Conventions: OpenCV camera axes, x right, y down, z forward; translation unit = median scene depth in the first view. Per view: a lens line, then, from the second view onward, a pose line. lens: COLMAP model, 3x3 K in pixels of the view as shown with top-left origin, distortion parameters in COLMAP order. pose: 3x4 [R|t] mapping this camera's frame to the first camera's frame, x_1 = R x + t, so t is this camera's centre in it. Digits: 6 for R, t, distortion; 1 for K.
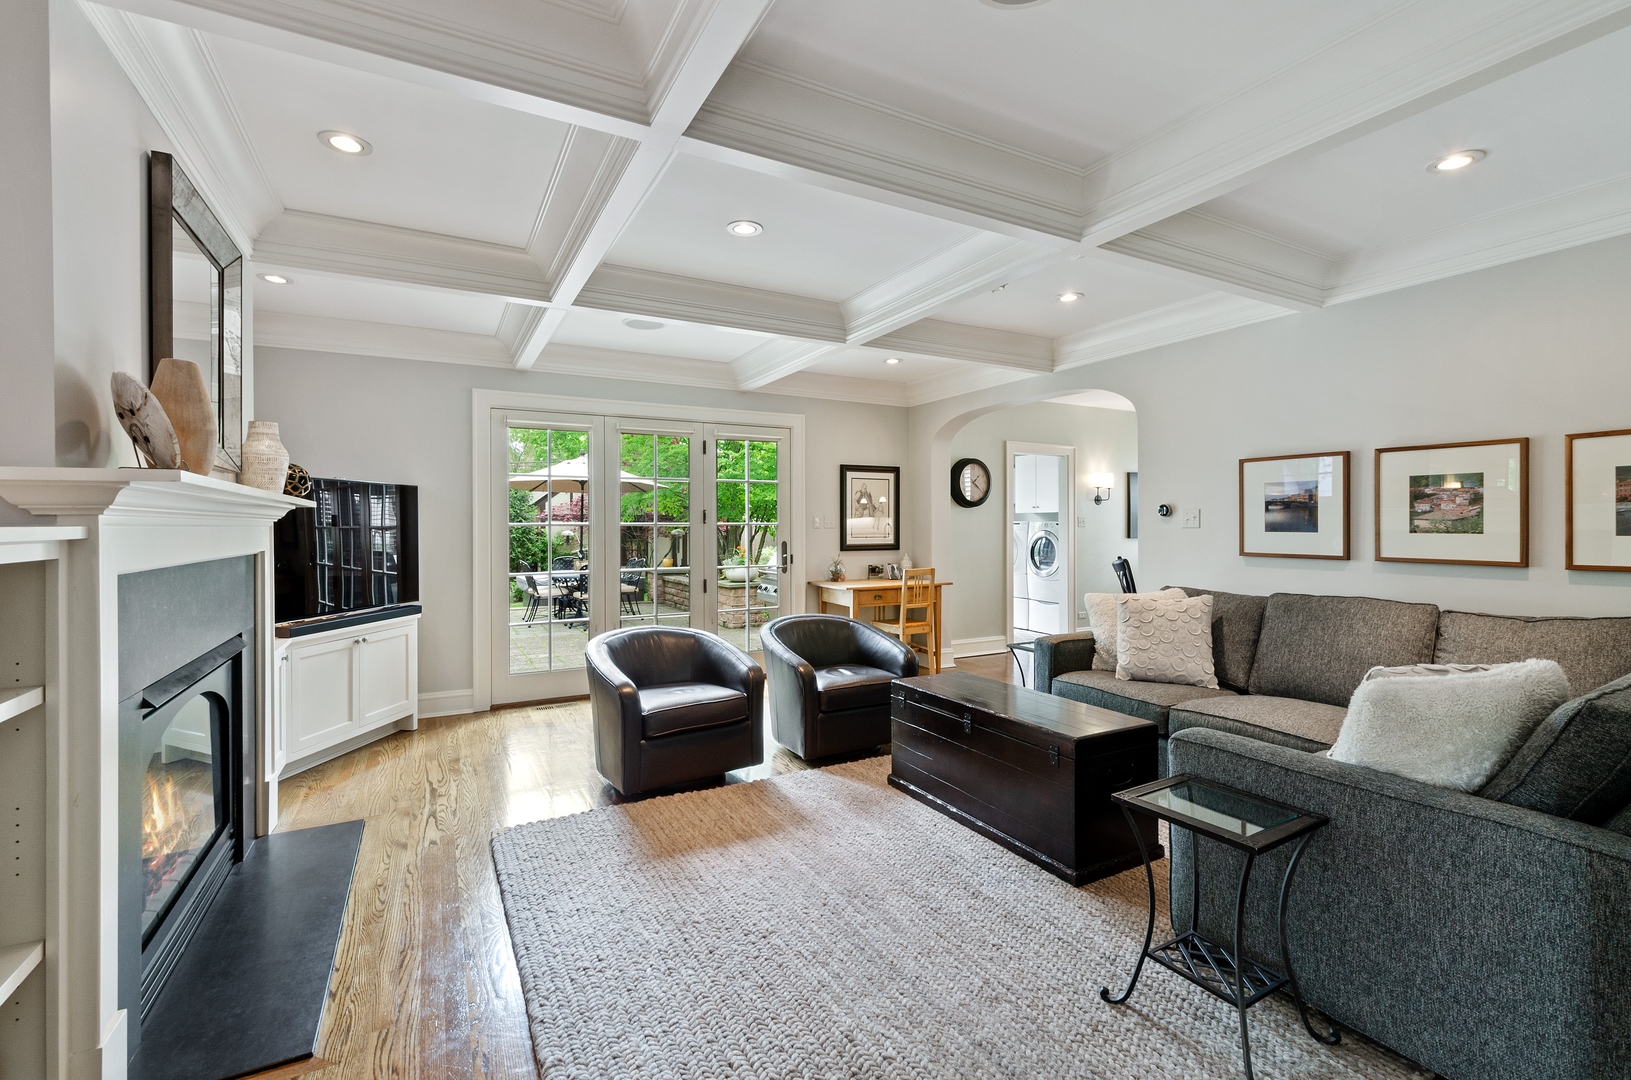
lens RADIAL K [[724.7, 0, 821.0], [0, 724.7, 528.8], [0, 0, 1]] dist [-0.008269, 0.002836]
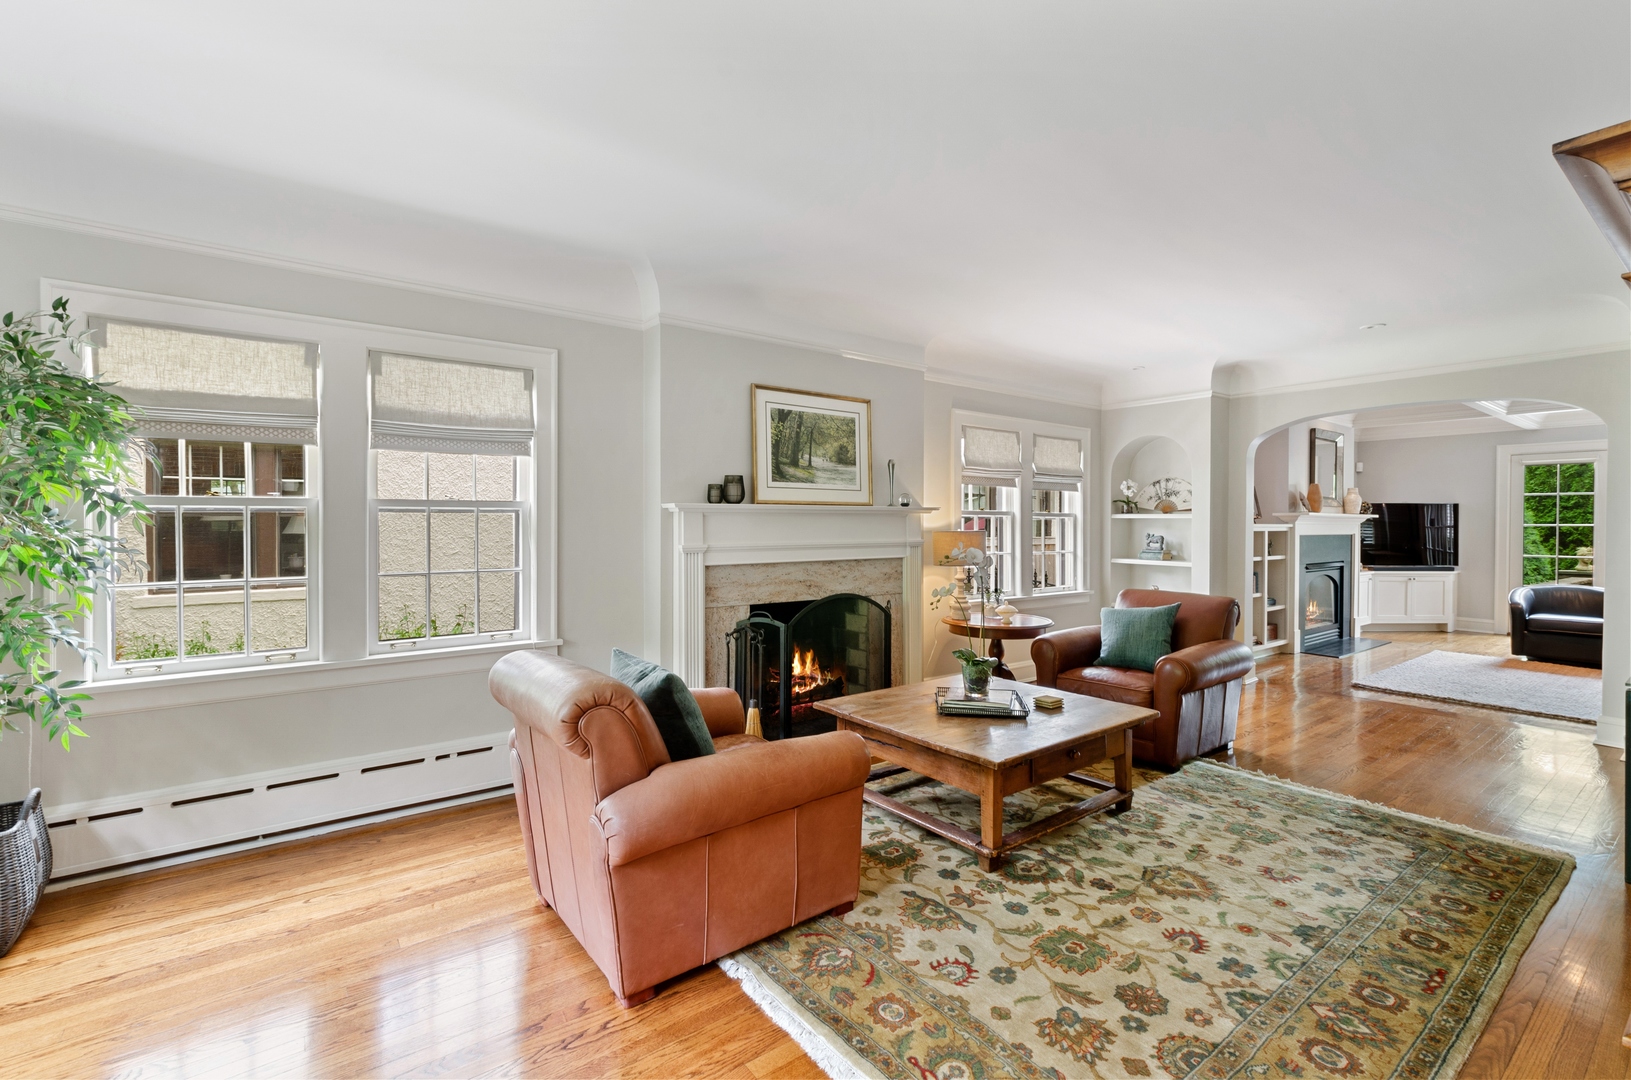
lens RADIAL K [[724.7, 0, 816.8], [0, 724.7, 529.0], [0, 0, 1]] dist [-0.008269, 0.002836]
pose [[0.142165, 0.021589, -0.989607, 1.798452], [-0.012350, 0.999723, 0.020035, -0.017321], [0.989766, 0.009373, 0.142392, -1.544717]]
